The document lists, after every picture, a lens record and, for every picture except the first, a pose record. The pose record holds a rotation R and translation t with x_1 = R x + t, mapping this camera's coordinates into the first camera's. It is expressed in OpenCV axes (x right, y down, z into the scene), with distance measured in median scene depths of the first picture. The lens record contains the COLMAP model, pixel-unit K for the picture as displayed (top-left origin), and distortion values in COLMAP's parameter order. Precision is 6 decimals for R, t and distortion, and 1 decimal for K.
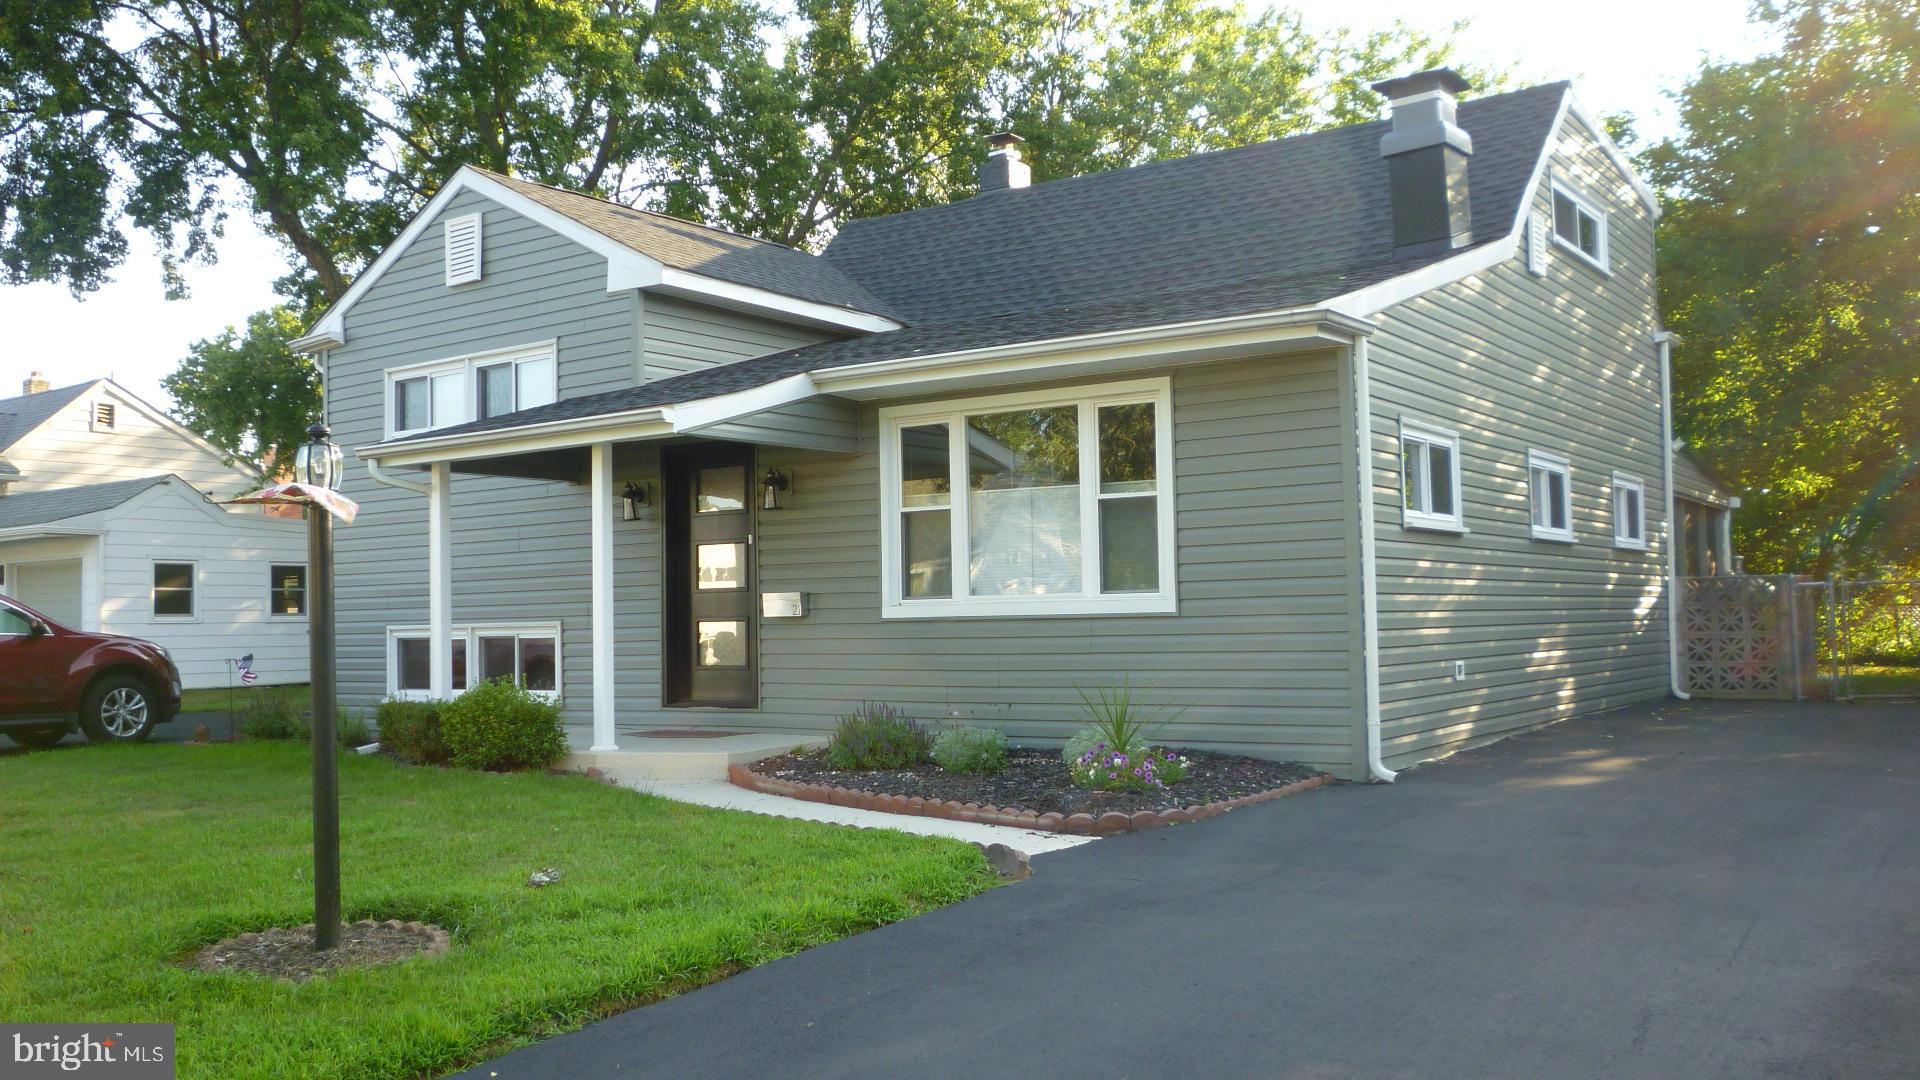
lens RADIAL K [[1650.0, 0, 960.0], [0, 1650.0, 540.0], [0, 0, 1]] dist [-0.055581, 0.000636]
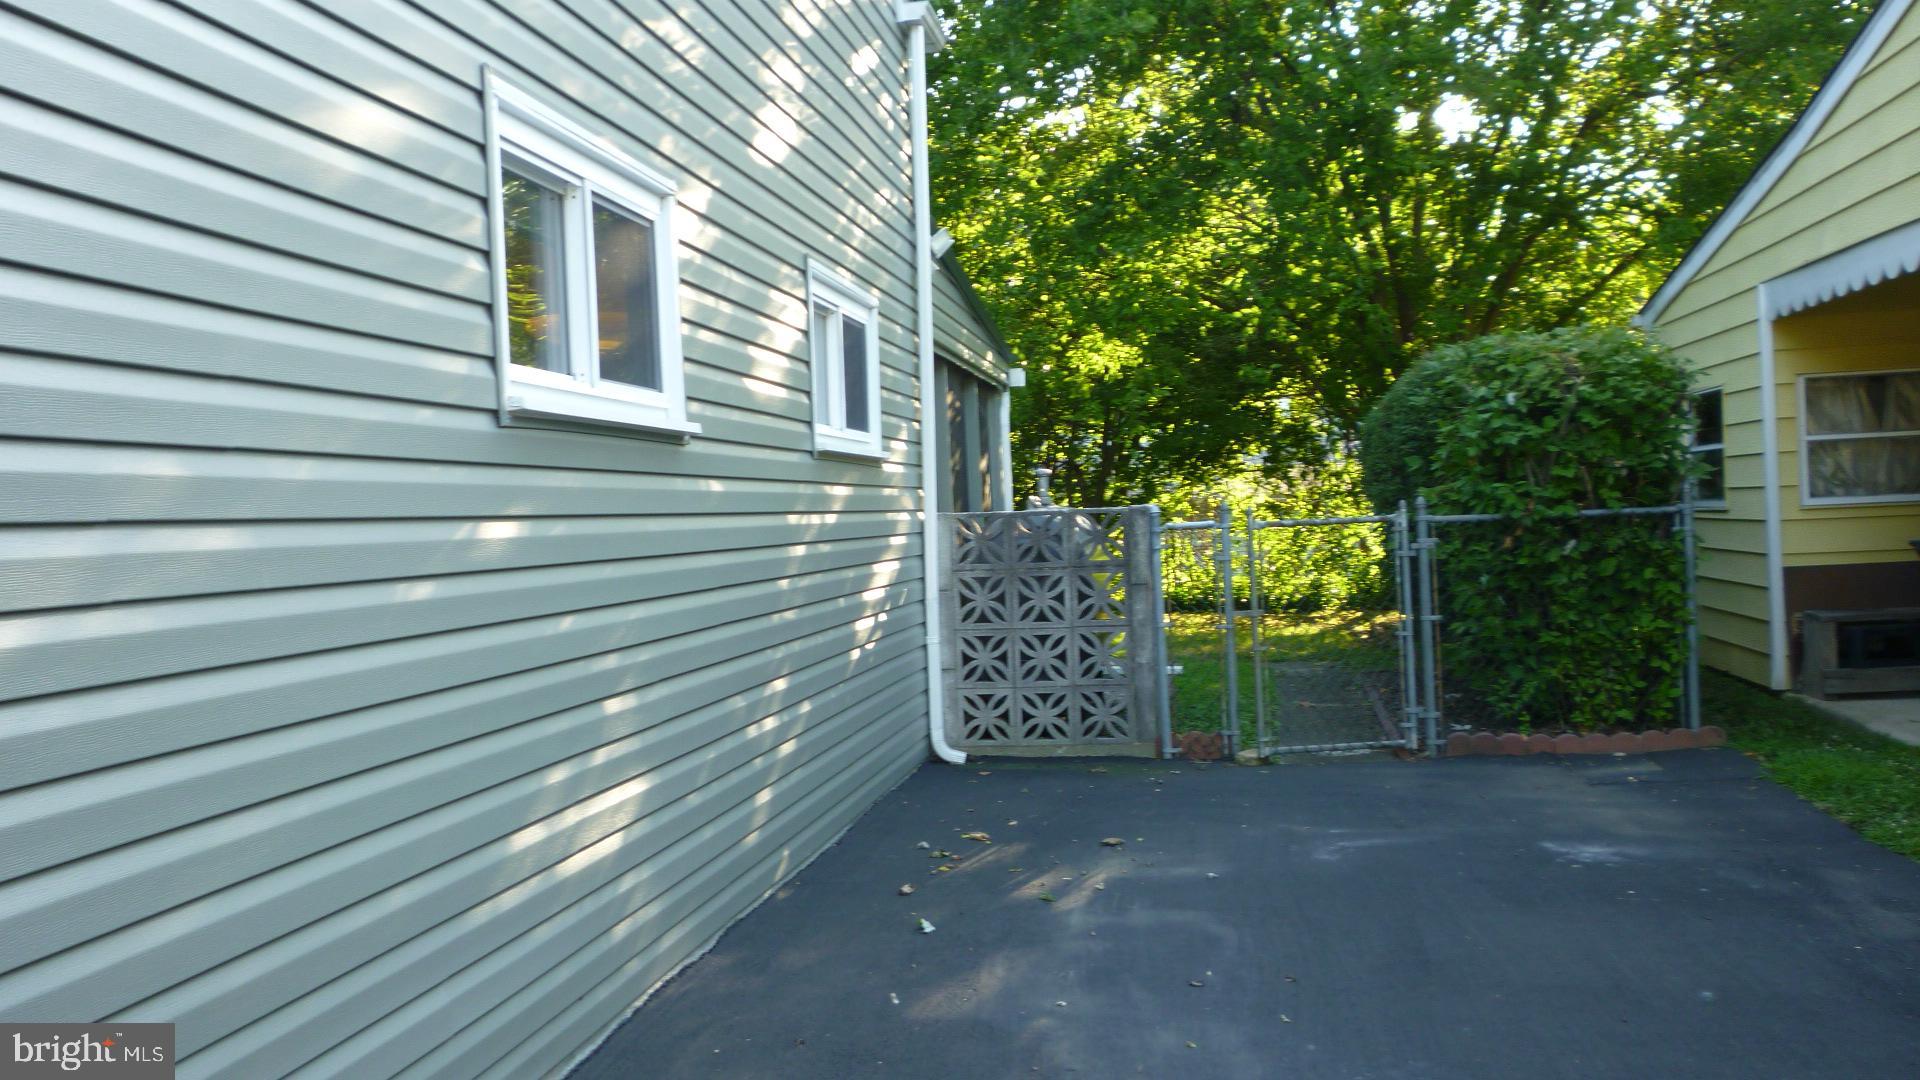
lens RADIAL K [[1650.0, 0, 960.0], [0, 1650.0, 540.0], [0, 0, 1]] dist [-0.055581, 0.000636]
pose [[0.898767, -0.019240, 0.438004, 0.230397], [-0.005575, 0.998454, 0.055300, 0.003514], [-0.438391, -0.052144, 0.897270, 0.559758]]
